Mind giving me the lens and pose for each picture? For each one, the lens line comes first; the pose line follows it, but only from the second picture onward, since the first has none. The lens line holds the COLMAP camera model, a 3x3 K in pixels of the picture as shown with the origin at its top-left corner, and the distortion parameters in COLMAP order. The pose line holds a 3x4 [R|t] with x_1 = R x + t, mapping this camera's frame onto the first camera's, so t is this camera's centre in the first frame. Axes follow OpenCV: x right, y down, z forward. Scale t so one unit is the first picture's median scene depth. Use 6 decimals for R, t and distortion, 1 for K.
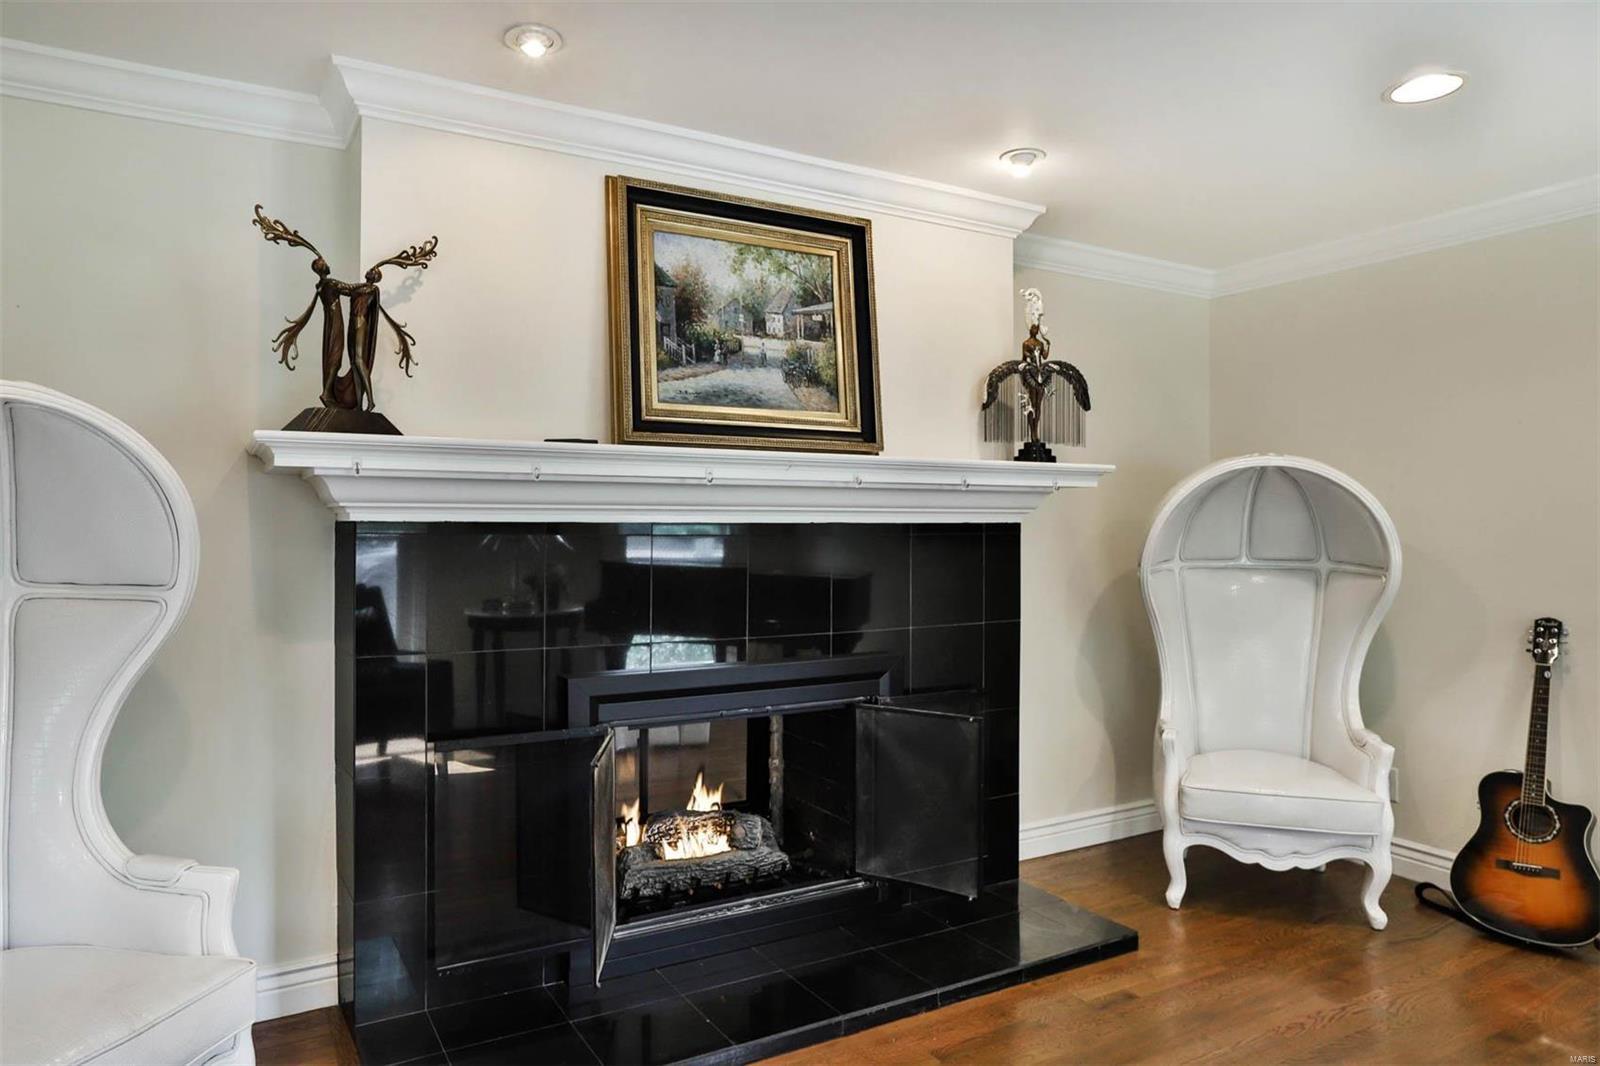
lens RADIAL K [[987.4, 0, 765.1], [0, 987.4, 526.1], [0, 0, 1]] dist [-0.040888, 0.023493]
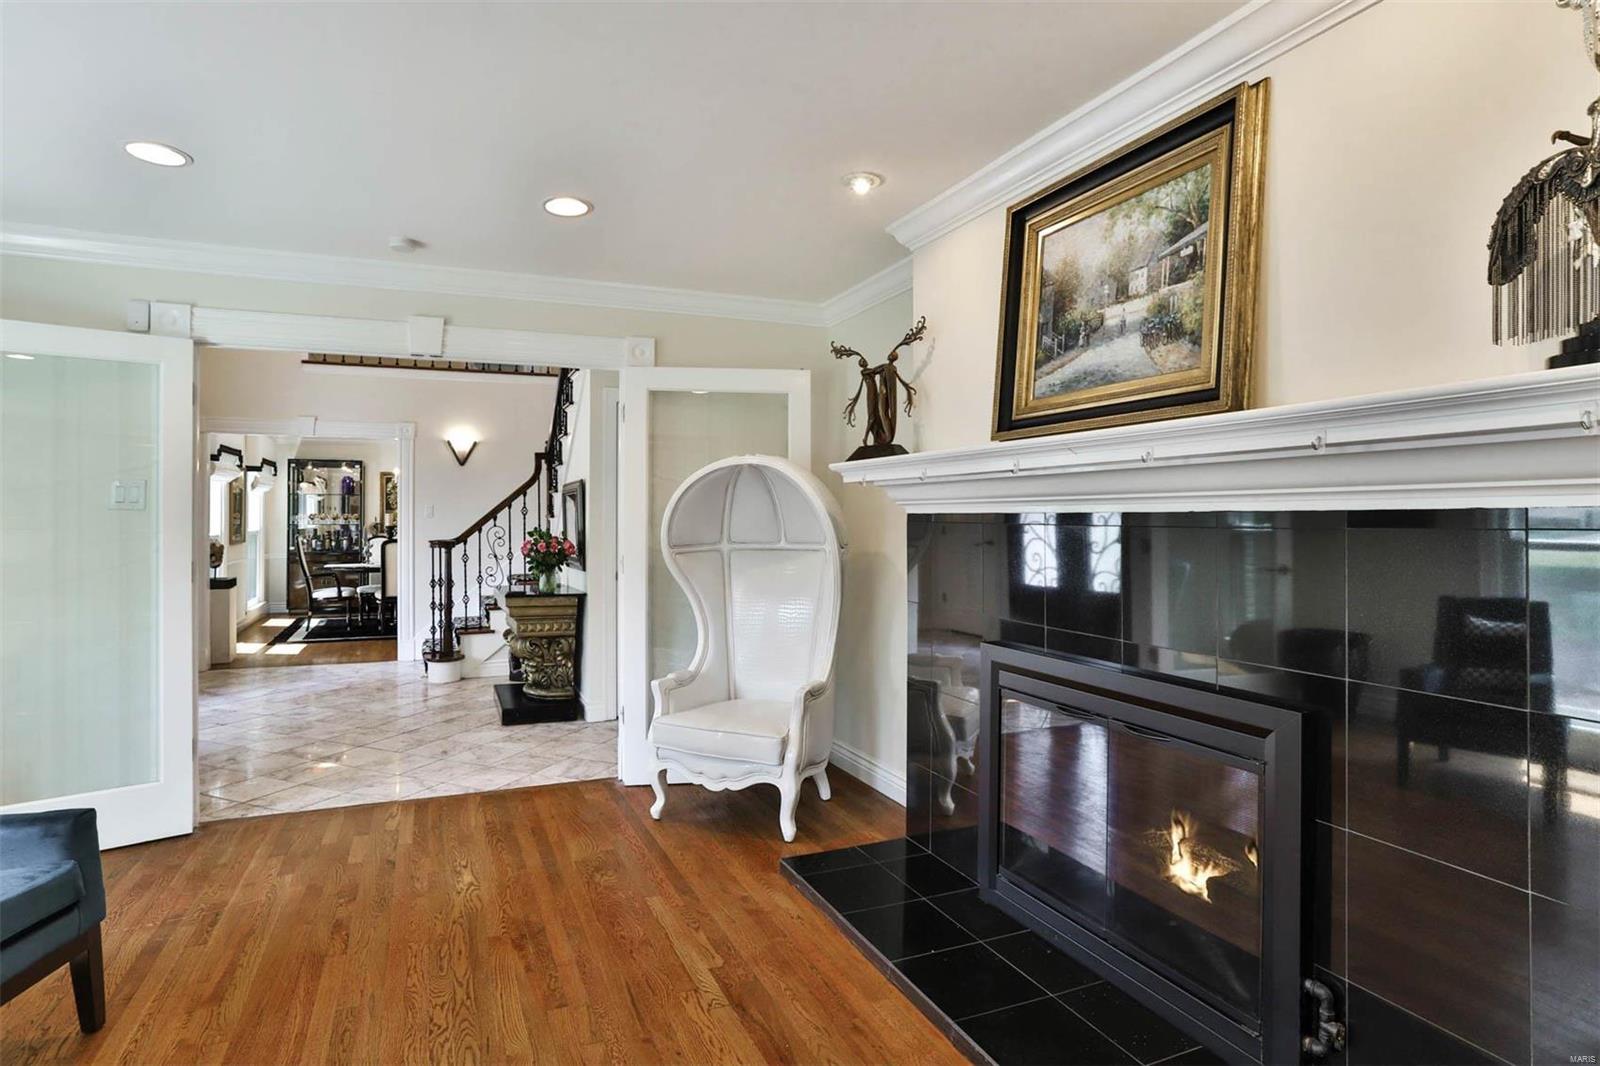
lens RADIAL K [[875.5, 0, 770.1], [0, 875.5, 510.9], [0, 0, 1]] dist [-0.005112, 0.001701]
pose [[-0.128590, -0.008939, -0.991658, 0.800187], [-0.007310, 0.999941, -0.008066, 0.004100], [0.991671, 0.006211, -0.128648, 0.774810]]
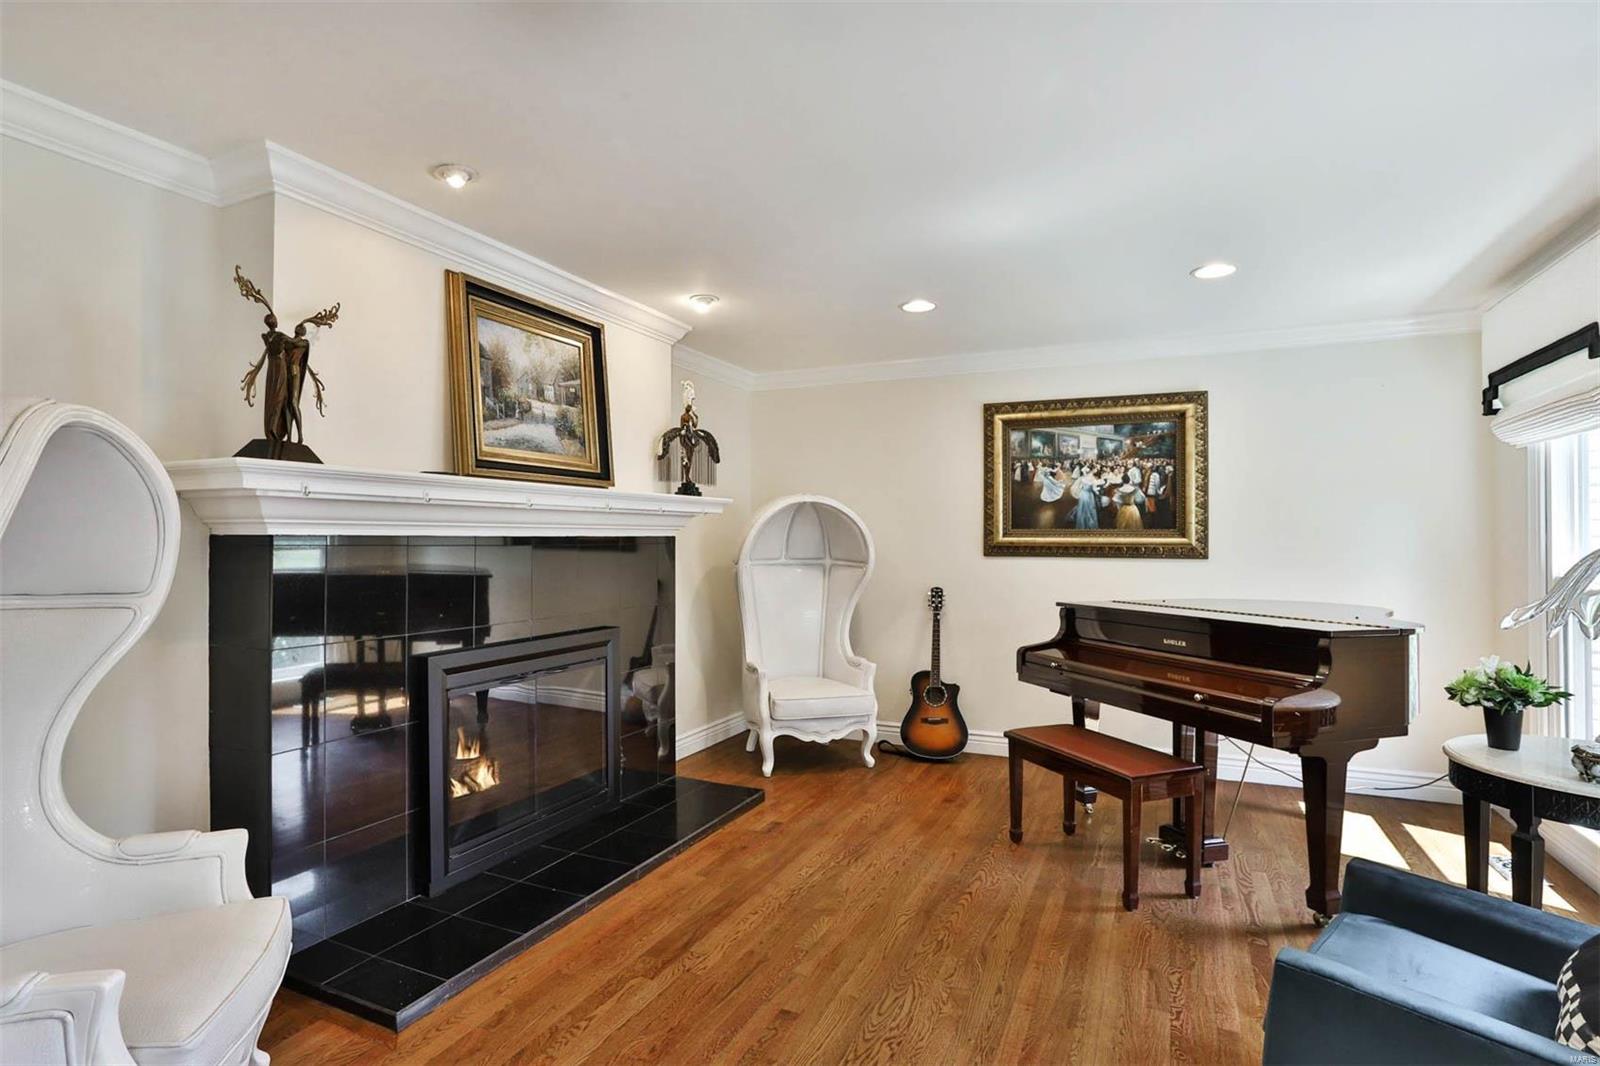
lens RADIAL K [[821.6, 0, 767.5], [0, 821.6, 536.3], [0, 0, 1]] dist [-0.051331, 0.028627]
pose [[0.819076, -0.000709, 0.573685, -0.393908], [0.003041, 0.999991, -0.003105, 0.001165], [-0.573677, 0.004287, 0.819070, -0.112292]]
